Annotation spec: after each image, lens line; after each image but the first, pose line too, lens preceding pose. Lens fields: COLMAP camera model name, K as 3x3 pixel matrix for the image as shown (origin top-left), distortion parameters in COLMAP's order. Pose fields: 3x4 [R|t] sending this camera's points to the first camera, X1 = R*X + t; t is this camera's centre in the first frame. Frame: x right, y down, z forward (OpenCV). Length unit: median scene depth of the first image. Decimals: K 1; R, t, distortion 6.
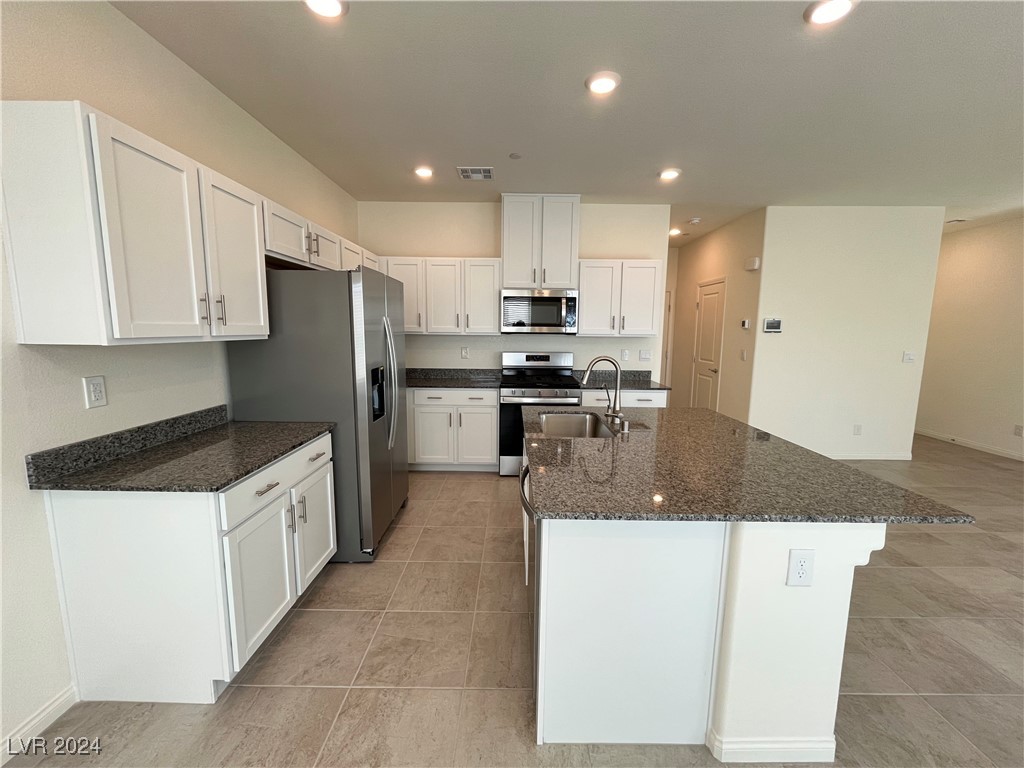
lens RADIAL K [[416.4, 0, 512.6], [0, 416.4, 384.4], [0, 0, 1]] dist [-0.002538, -0.000036]
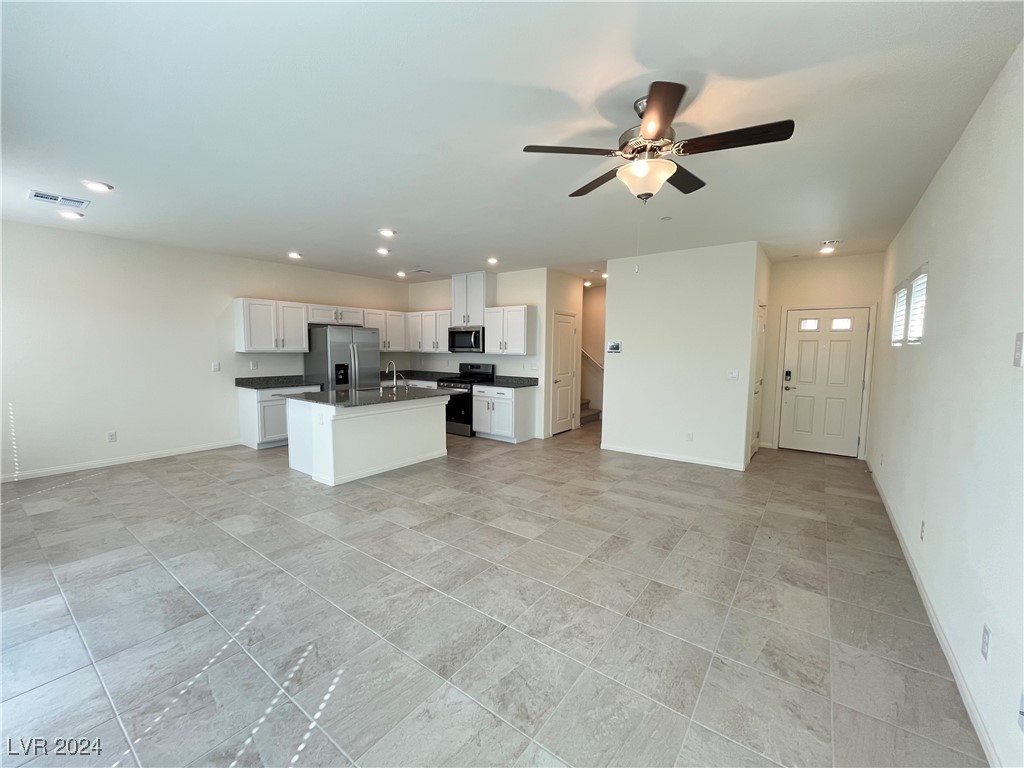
lens RADIAL K [[416.4, 0, 512.6], [0, 416.4, 384.4], [0, 0, 1]] dist [-0.002538, -0.000036]
pose [[0.806744, 0.050375, -0.588749, 1.283590], [-0.081432, 0.996331, -0.026334, 0.041233], [0.585263, 0.069188, 0.807887, -0.274014]]
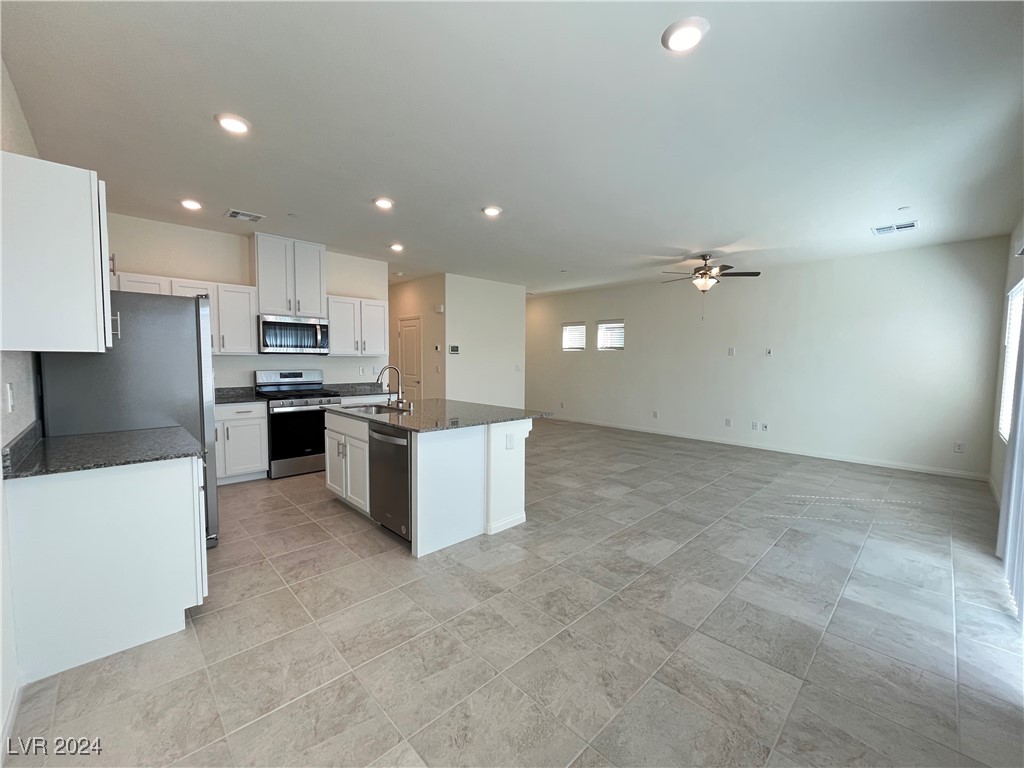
lens RADIAL K [[416.4, 0, 512.6], [0, 416.4, 384.4], [0, 0, 1]] dist [-0.002538, -0.000036]
pose [[0.716106, -0.048043, 0.696336, -0.336730], [0.092337, 0.995381, -0.026283, 0.054556], [-0.691857, 0.083119, 0.717234, -0.275651]]
